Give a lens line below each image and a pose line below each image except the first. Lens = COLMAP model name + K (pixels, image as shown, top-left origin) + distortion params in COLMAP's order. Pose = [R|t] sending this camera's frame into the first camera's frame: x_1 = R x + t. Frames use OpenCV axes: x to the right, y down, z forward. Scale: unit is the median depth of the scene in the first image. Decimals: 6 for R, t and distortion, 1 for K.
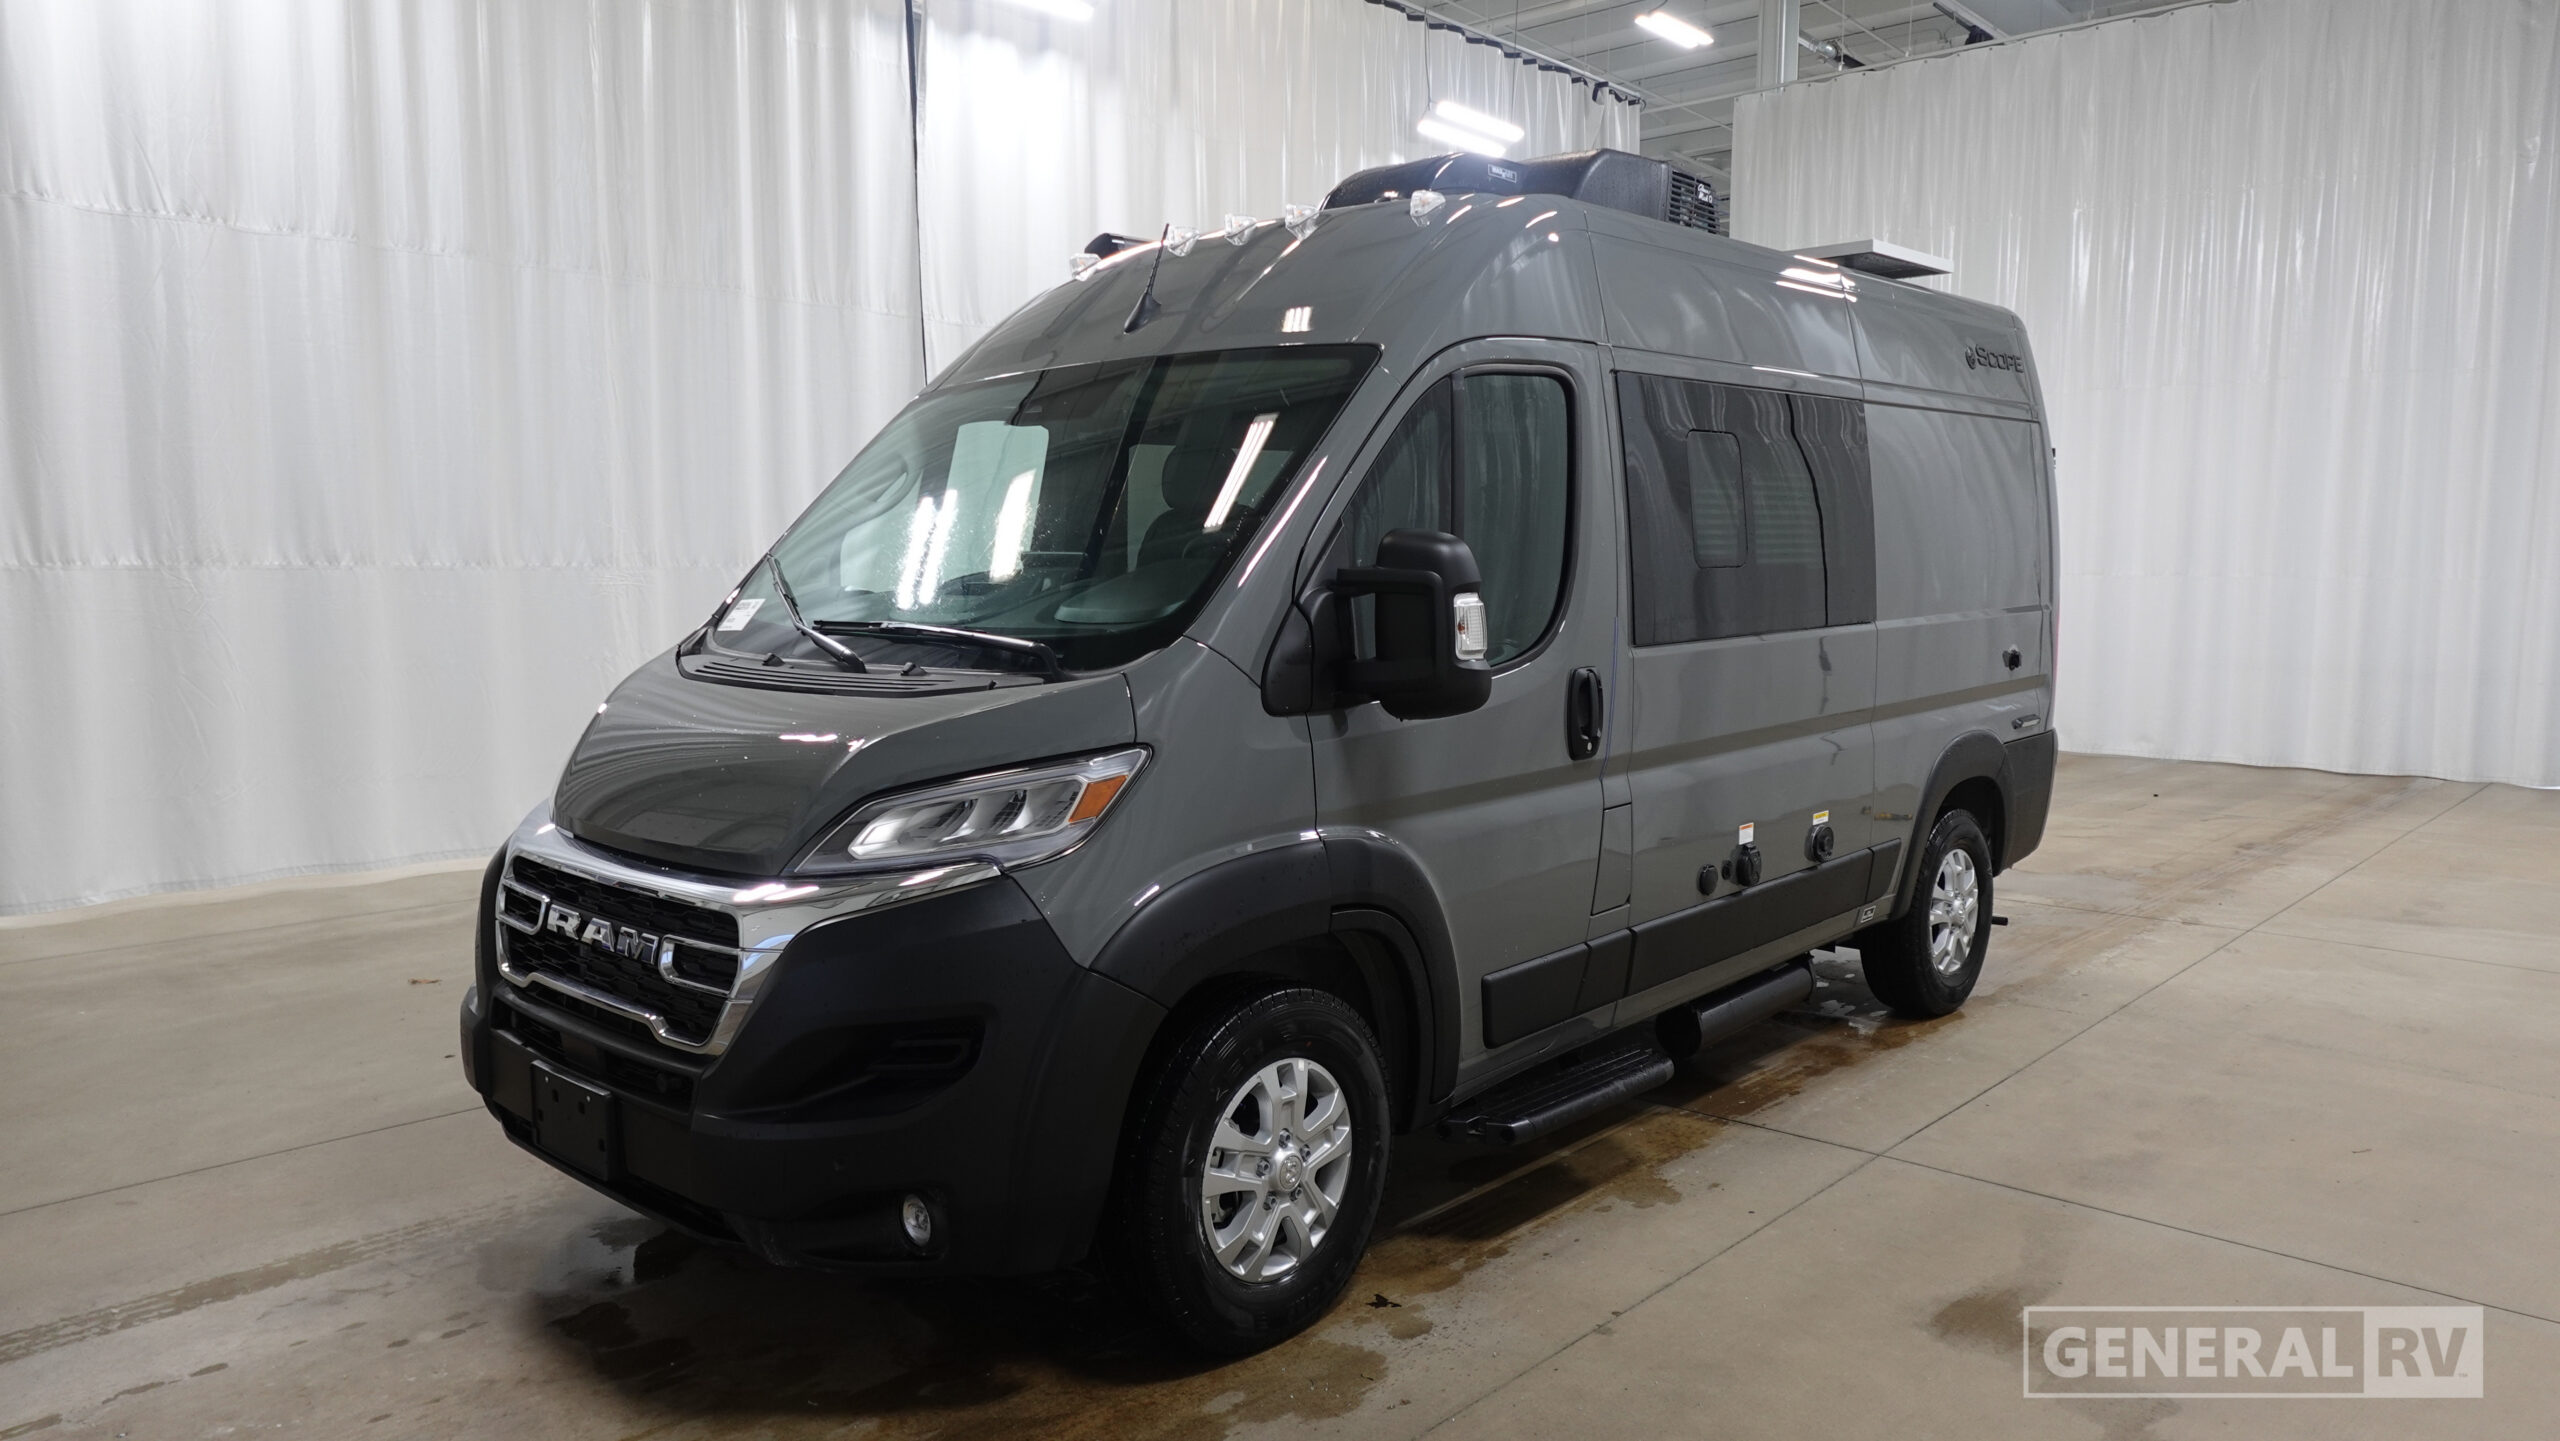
lens RADIAL K [[1702.7, 0, 1285.8], [0, 1702.7, 711.7], [0, 0, 1]] dist [-0.006906, 0.008020]
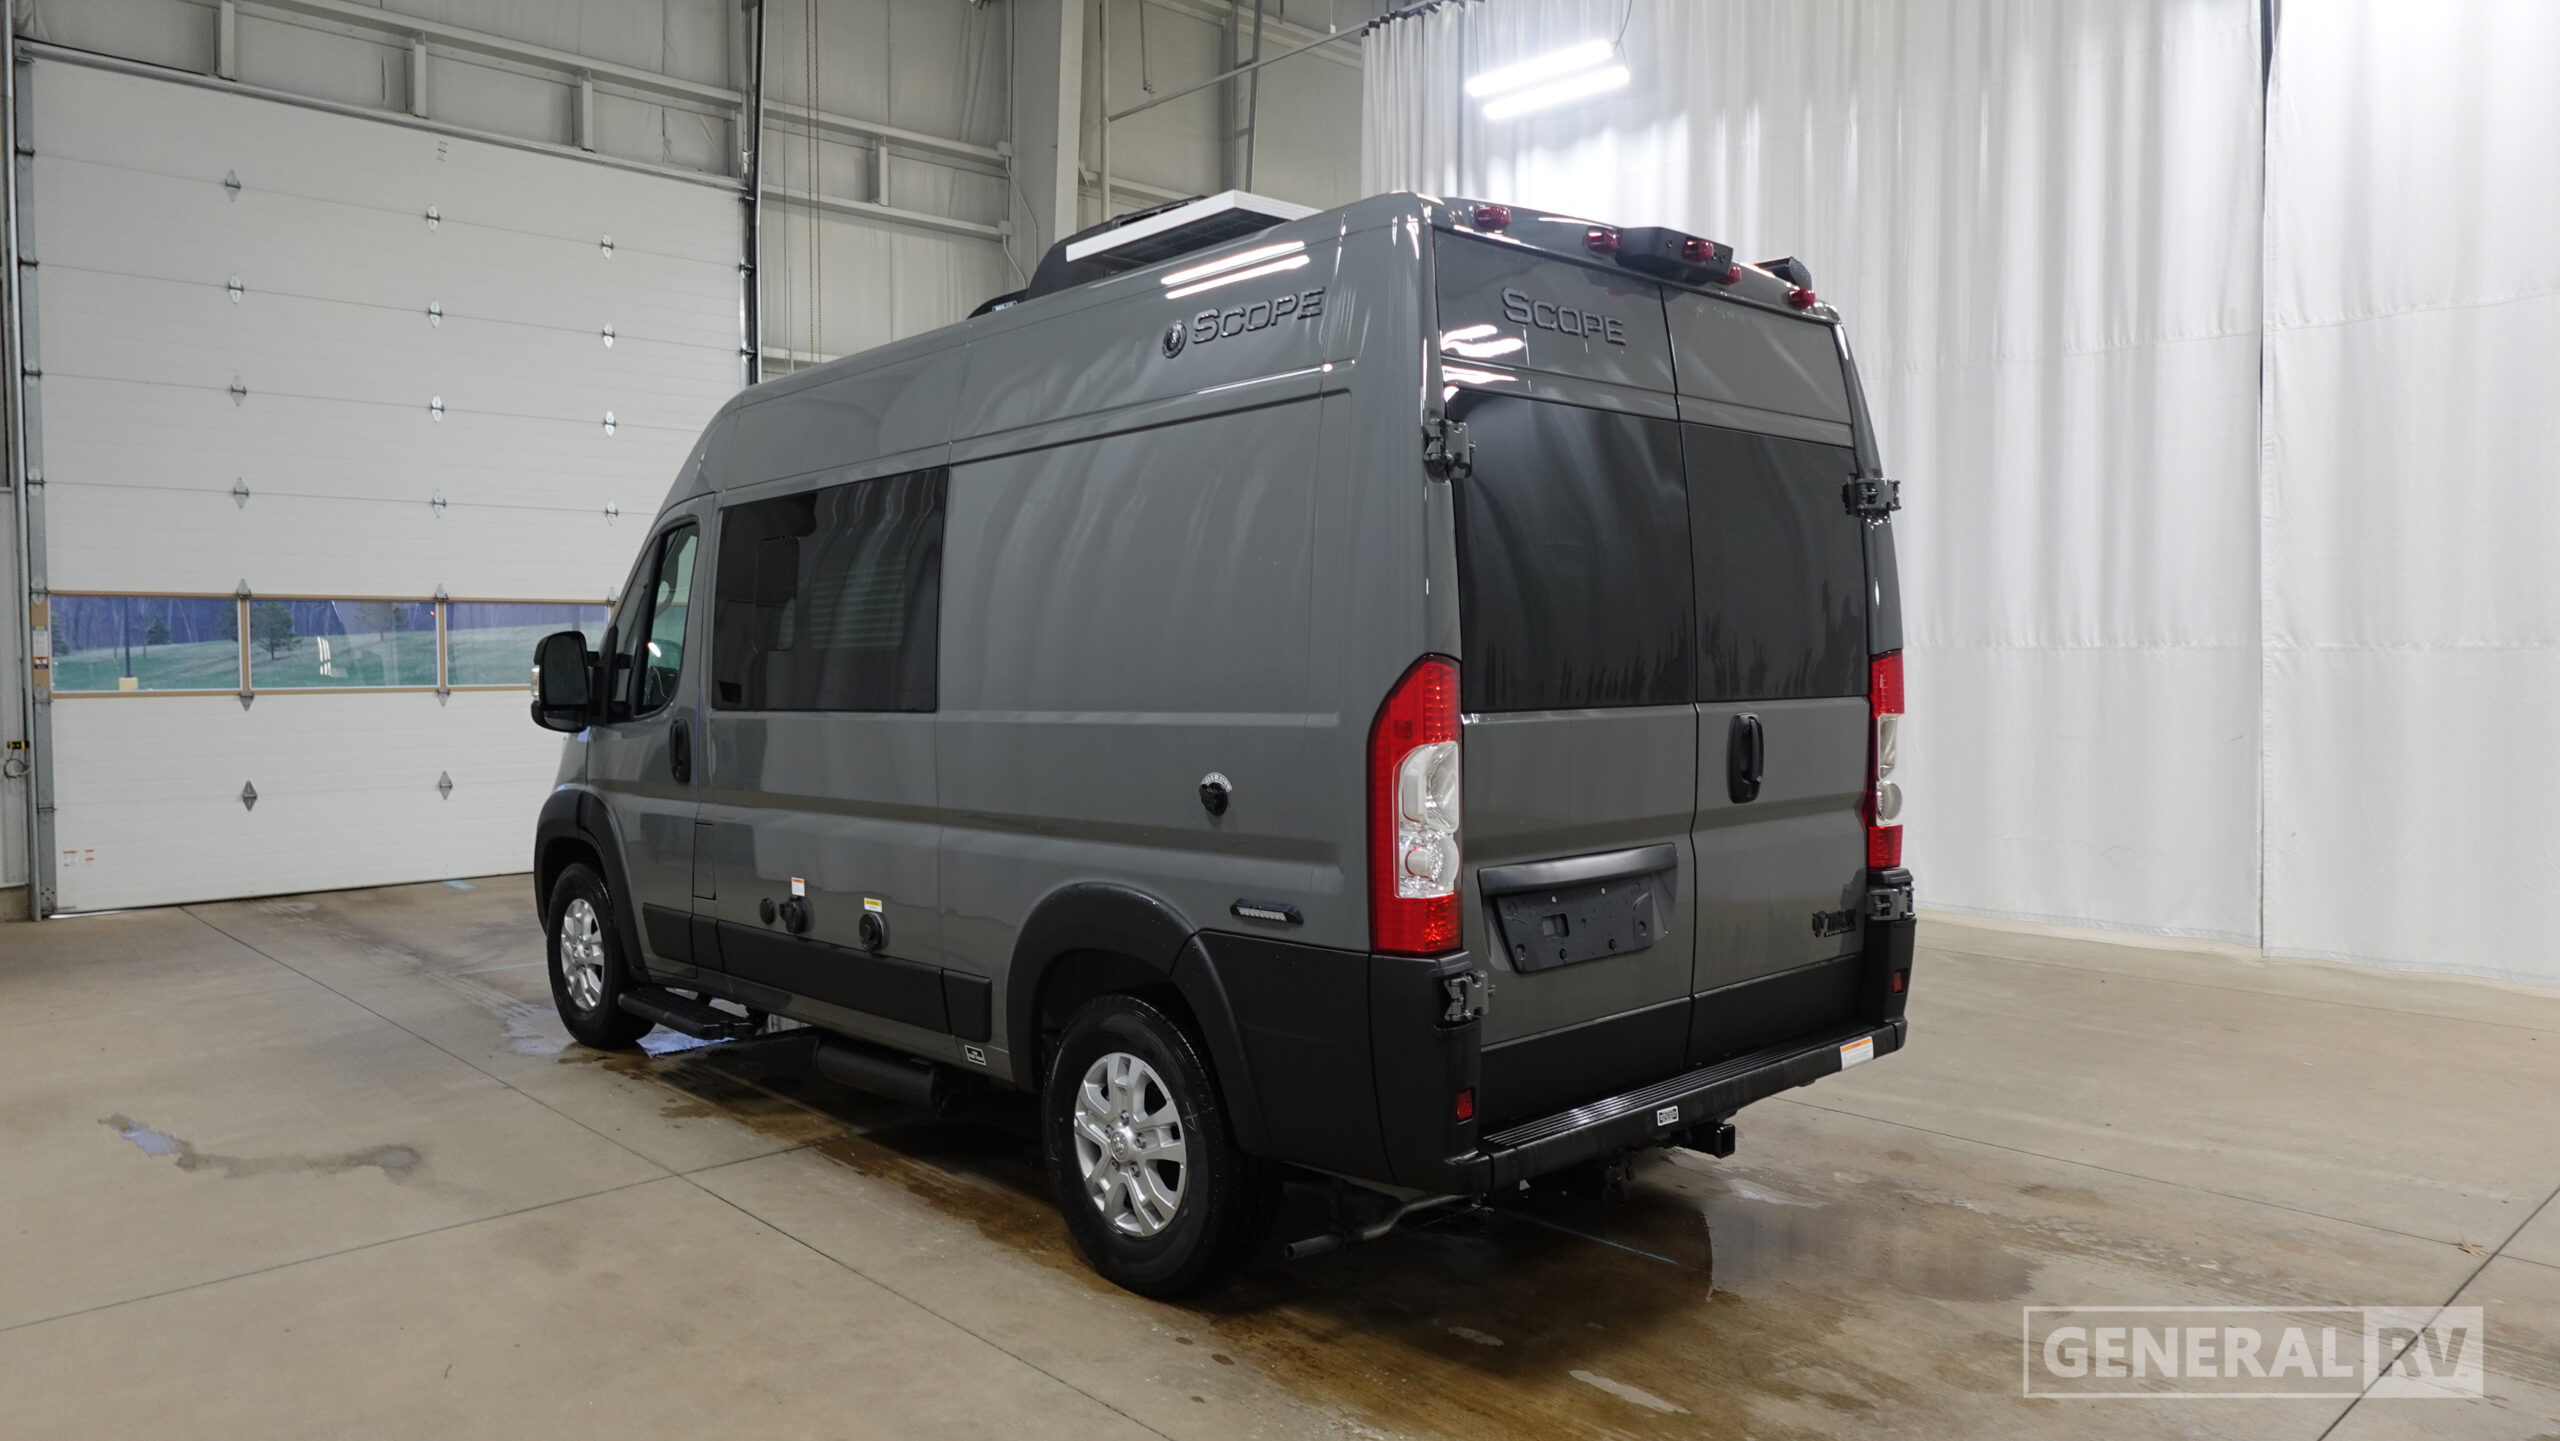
lens RADIAL K [[1702.7, 0, 1291.6], [0, 1702.7, 723.8], [0, 0, 1]] dist [-0.006906, 0.008020]
pose [[-0.077797, 0.045419, -0.995934, 1.330569], [-0.081453, 0.995333, 0.051754, -0.118546], [0.993636, 0.085149, -0.073734, 1.366454]]
